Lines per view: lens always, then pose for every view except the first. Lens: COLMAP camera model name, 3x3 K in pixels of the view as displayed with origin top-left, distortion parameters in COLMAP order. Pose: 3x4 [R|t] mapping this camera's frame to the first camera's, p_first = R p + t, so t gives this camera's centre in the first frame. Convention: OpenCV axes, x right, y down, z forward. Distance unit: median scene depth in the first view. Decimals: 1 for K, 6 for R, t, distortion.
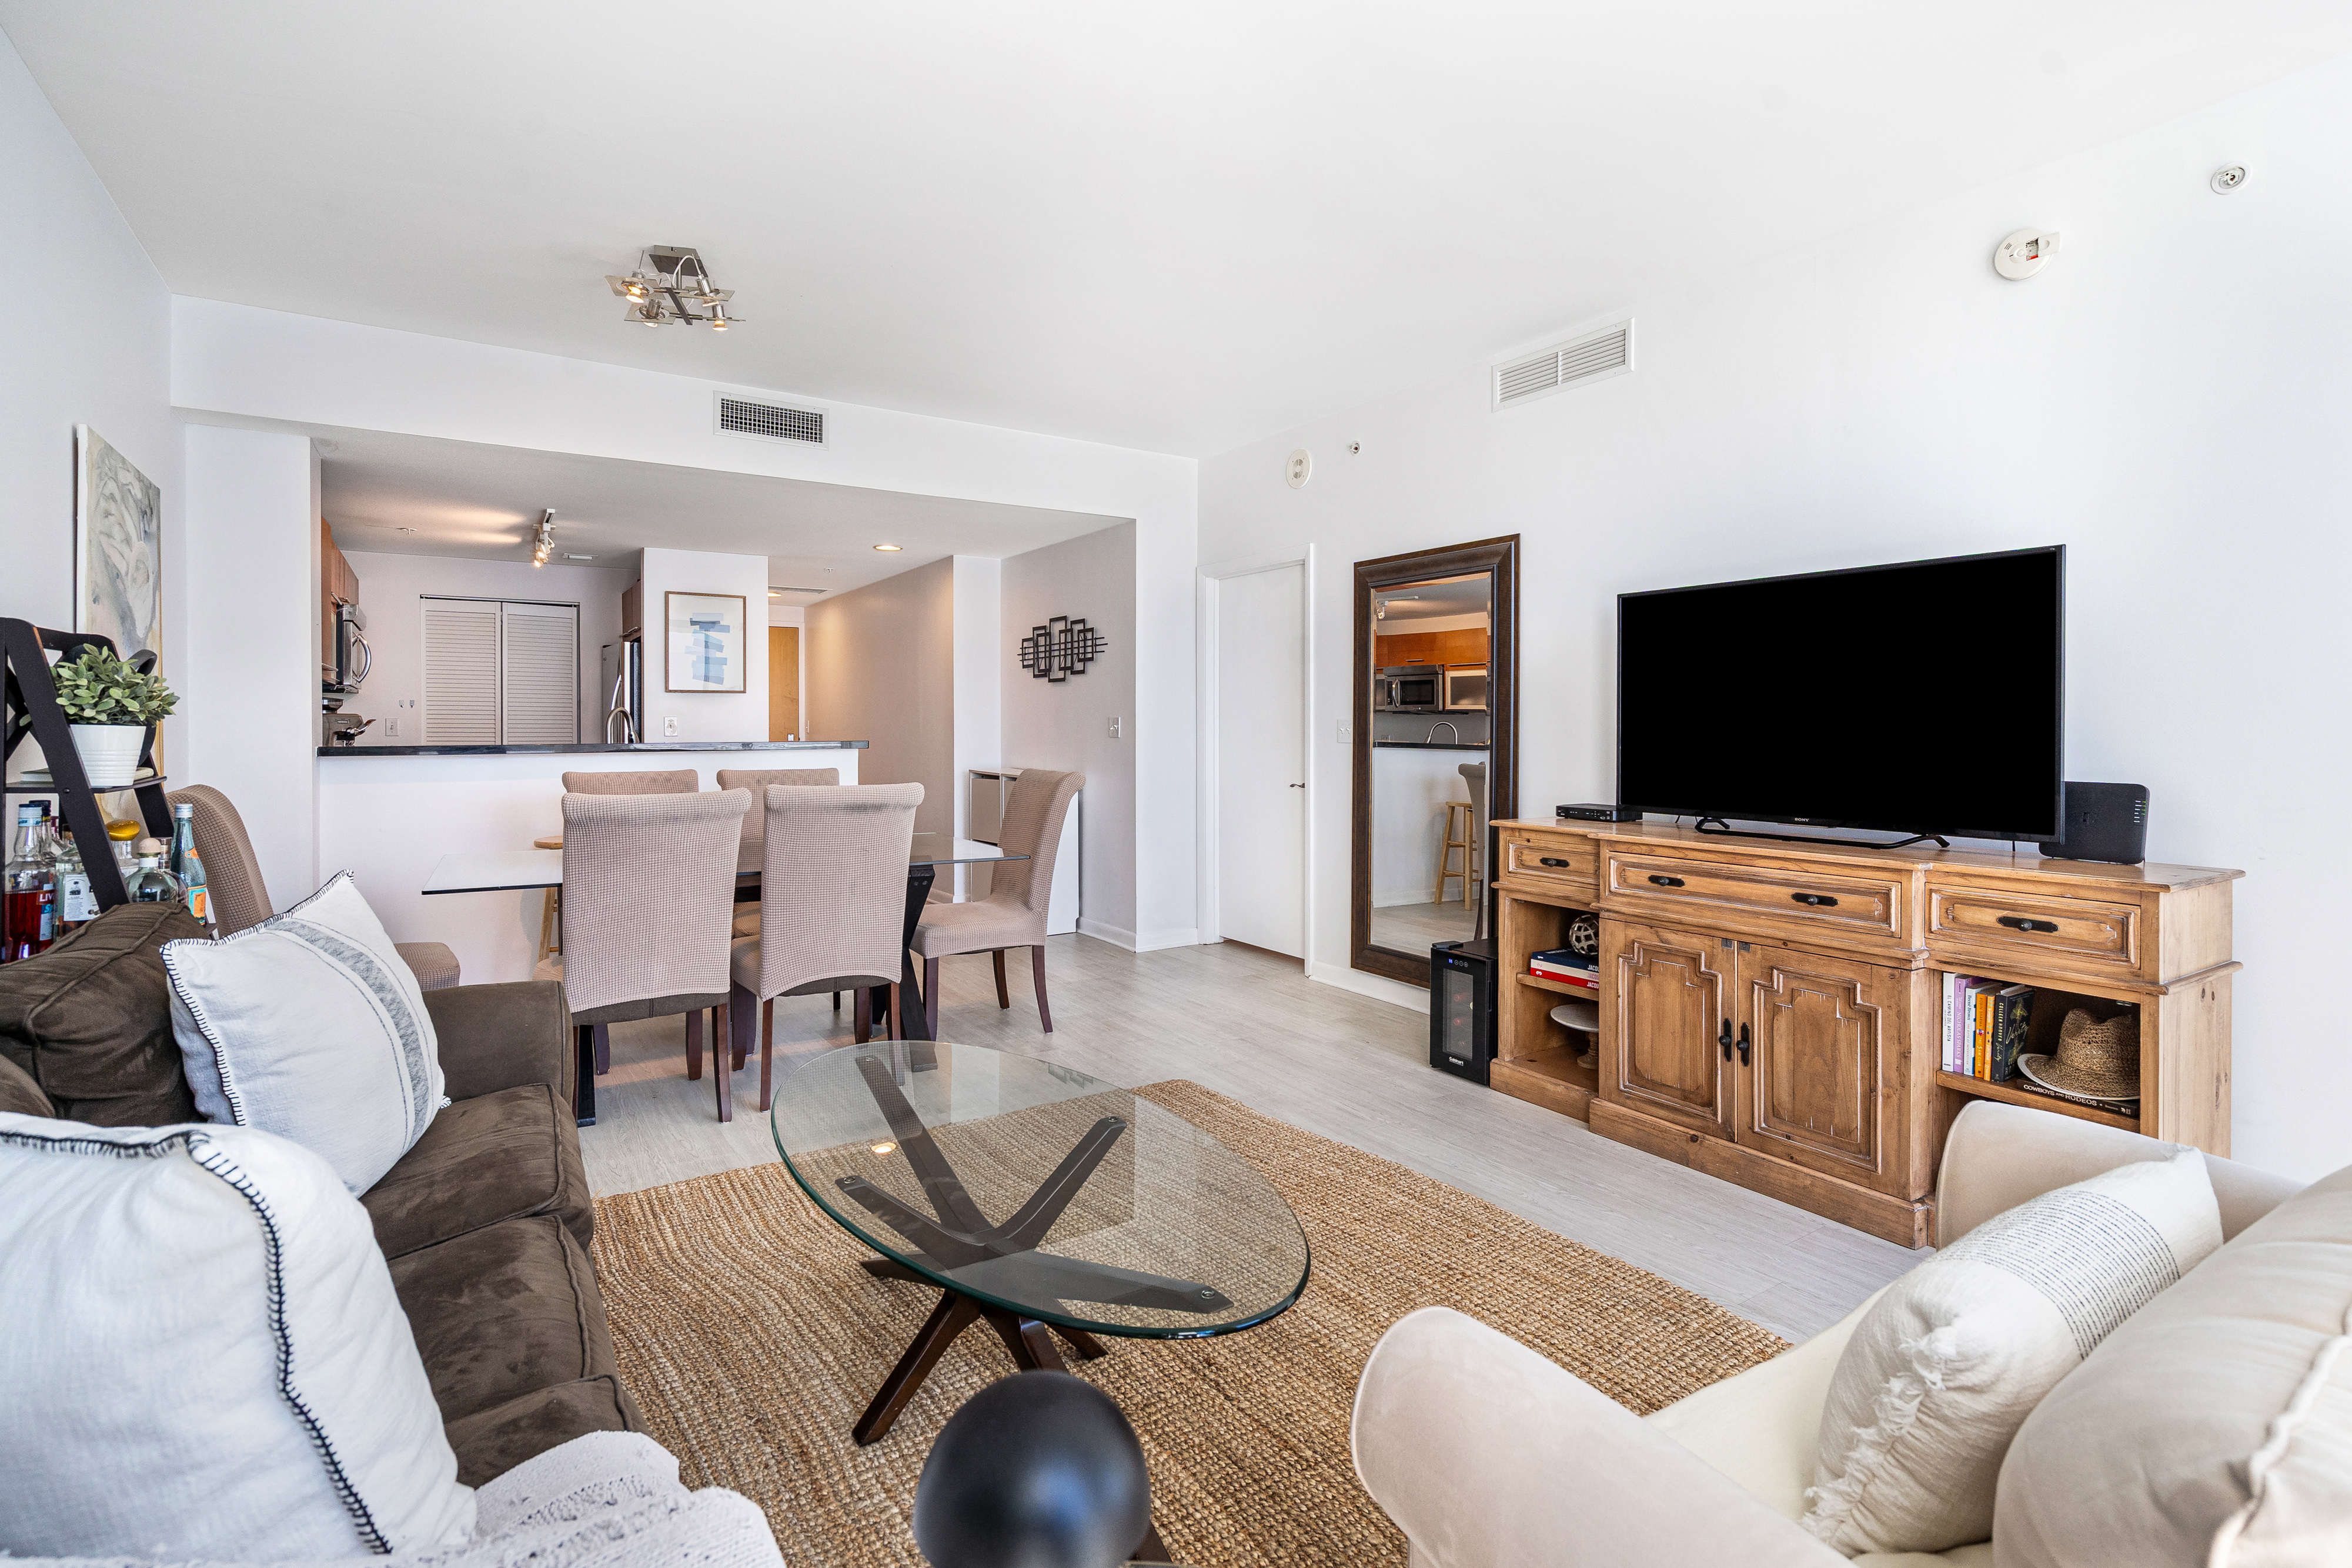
lens RADIAL K [[1106.1, 0, 1175.8], [0, 1106.1, 726.7], [0, 0, 1]] dist [-0.000855, 0.000011]
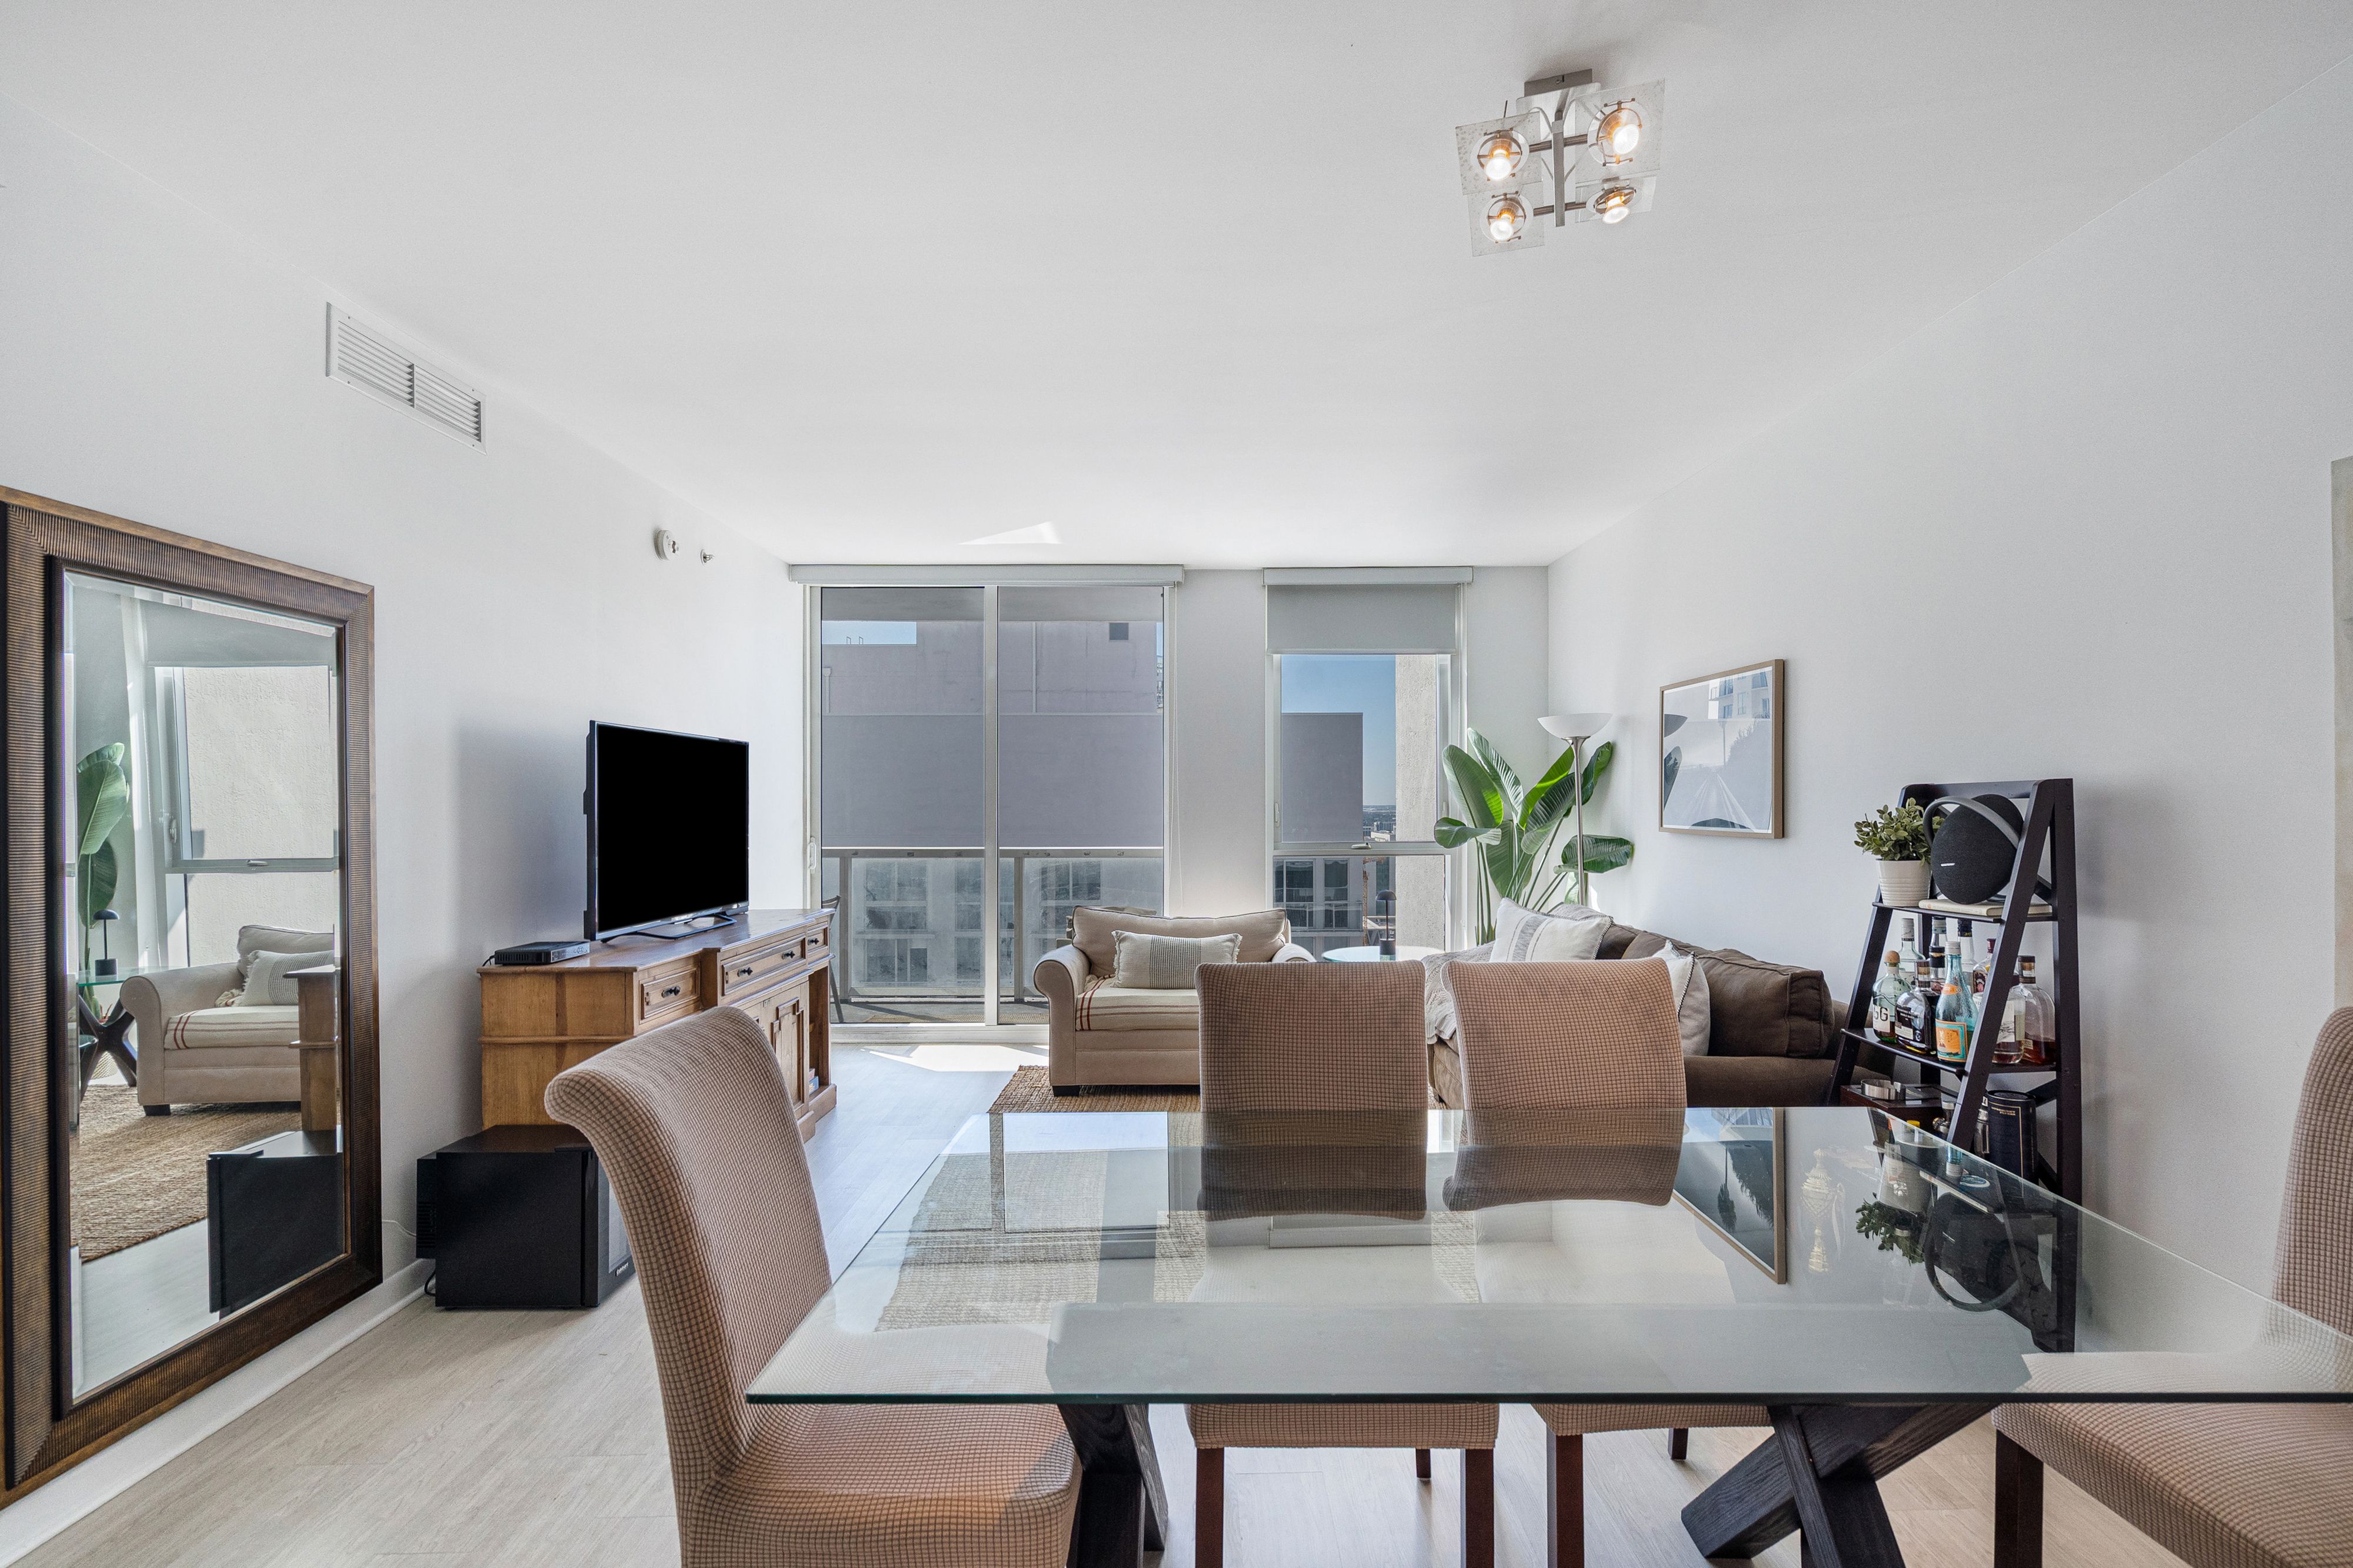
lens RADIAL K [[1100.5, 0, 1198.2], [0, 1100.5, 779.6], [0, 0, 1]] dist [0.006460, 0.000767]
pose [[-0.837819, 0.015851, 0.545718, -0.431884], [0.006440, 0.999796, -0.019152, -0.033429], [-0.545910, -0.012531, -0.837750, 1.136084]]
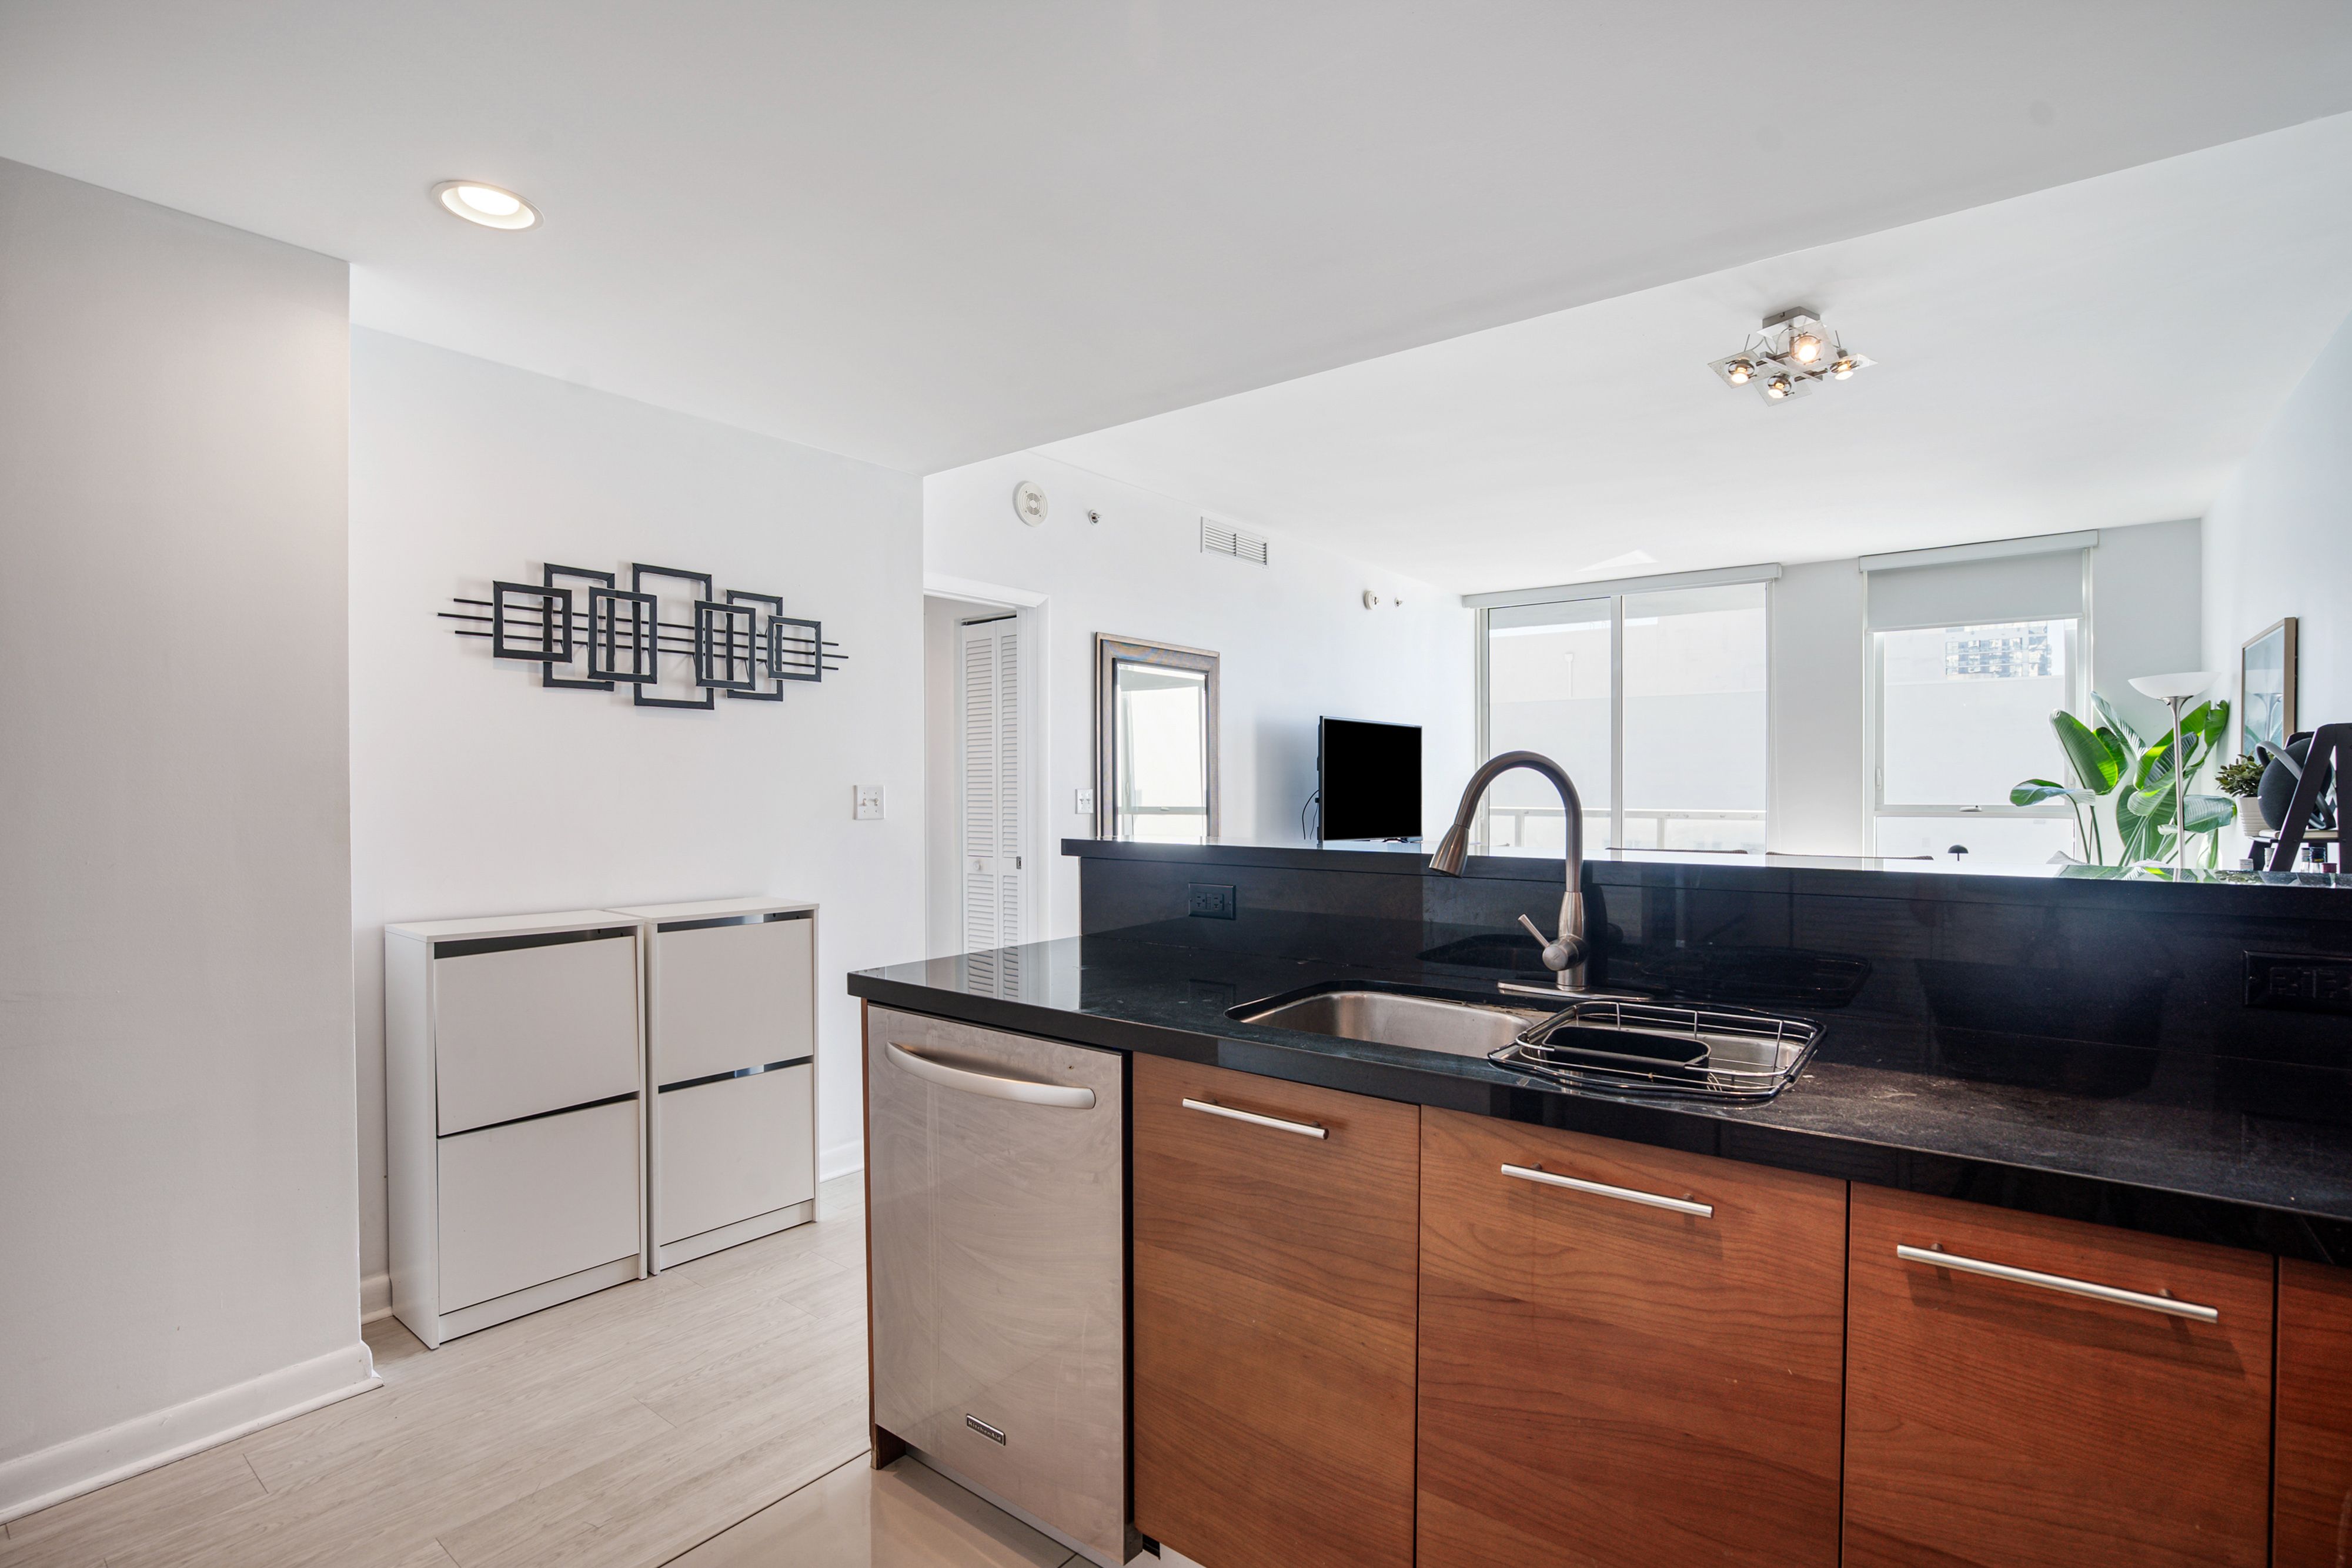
lens RADIAL K [[1108.2, 0, 1229.0], [0, 1108.2, 790.1], [0, 0, 1]] dist [-0.001440, 0.000046]
pose [[-0.349637, -0.000870, 0.936885, -0.852753], [0.004361, 0.999987, 0.002556, -0.008103], [-0.936875, 0.004979, -0.349629, 1.288324]]
